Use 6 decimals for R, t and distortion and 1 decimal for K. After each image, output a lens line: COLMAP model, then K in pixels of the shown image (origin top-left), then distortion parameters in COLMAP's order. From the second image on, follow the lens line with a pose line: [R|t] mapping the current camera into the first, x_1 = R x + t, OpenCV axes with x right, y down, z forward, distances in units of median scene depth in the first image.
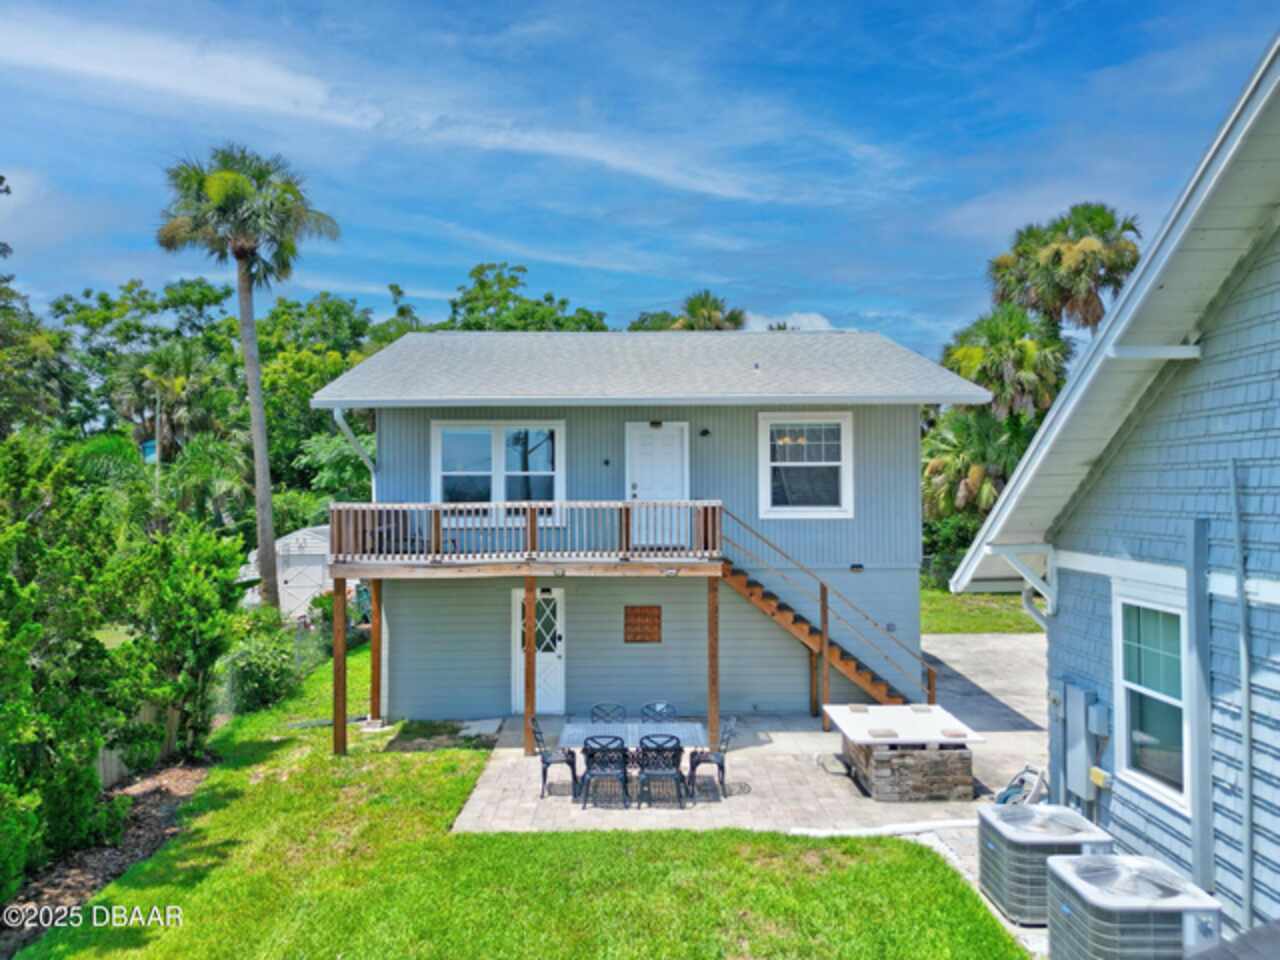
lens RADIAL K [[898.7, 0, 643.7], [0, 898.7, 482.3], [0, 0, 1]] dist [0.056628, -0.050045]
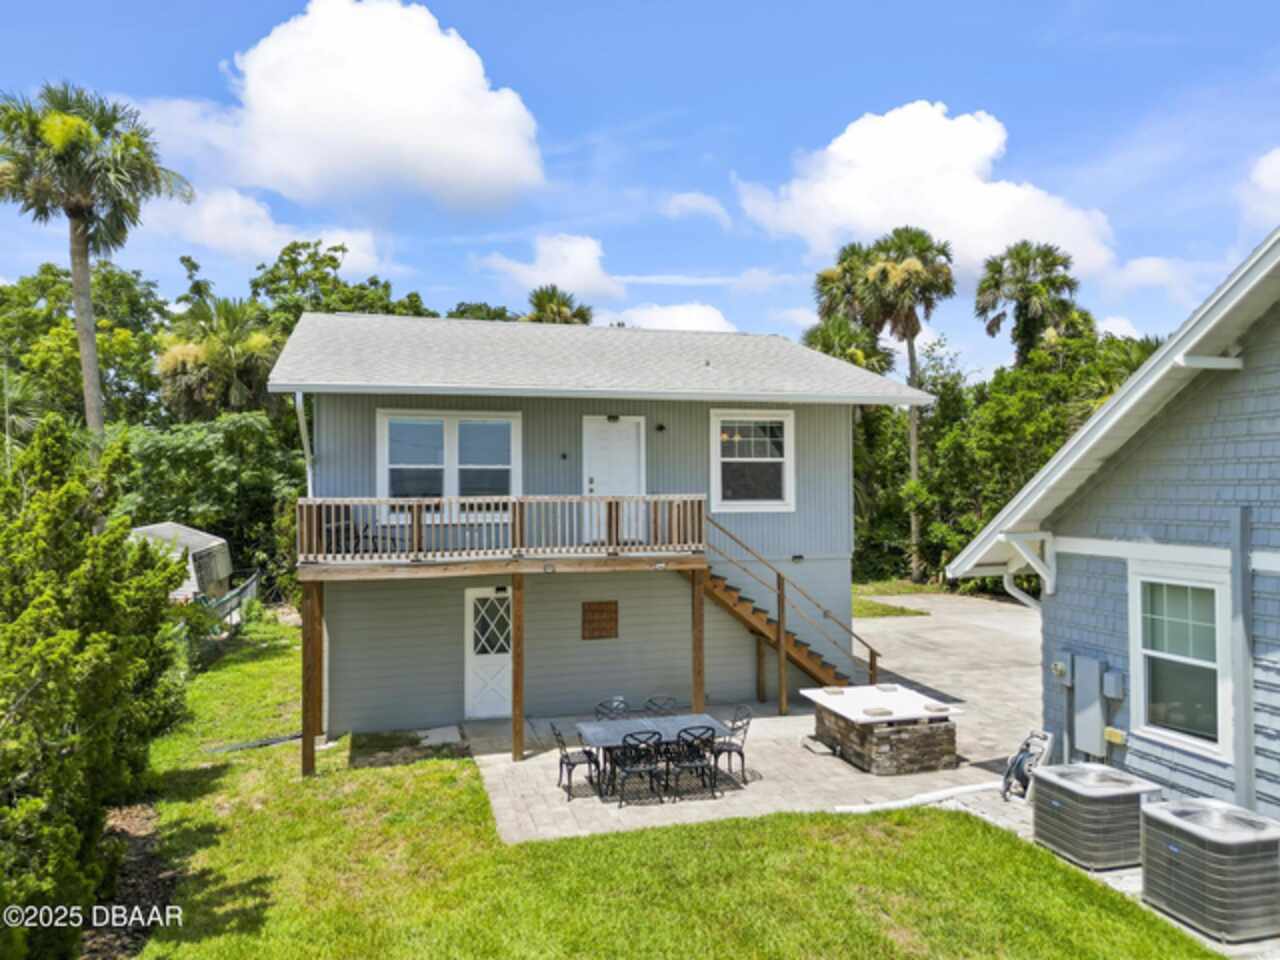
lens RADIAL K [[902.1, 0, 640.0], [0, 902.1, 480.0], [0, 0, 1]] dist [0.056215, -0.047232]
pose [[0.966066, 0.002440, 0.258283, -0.249511], [-0.002273, 0.999997, -0.000948, 0.005199], [-0.258285, 0.000329, 0.966069, 0.034744]]
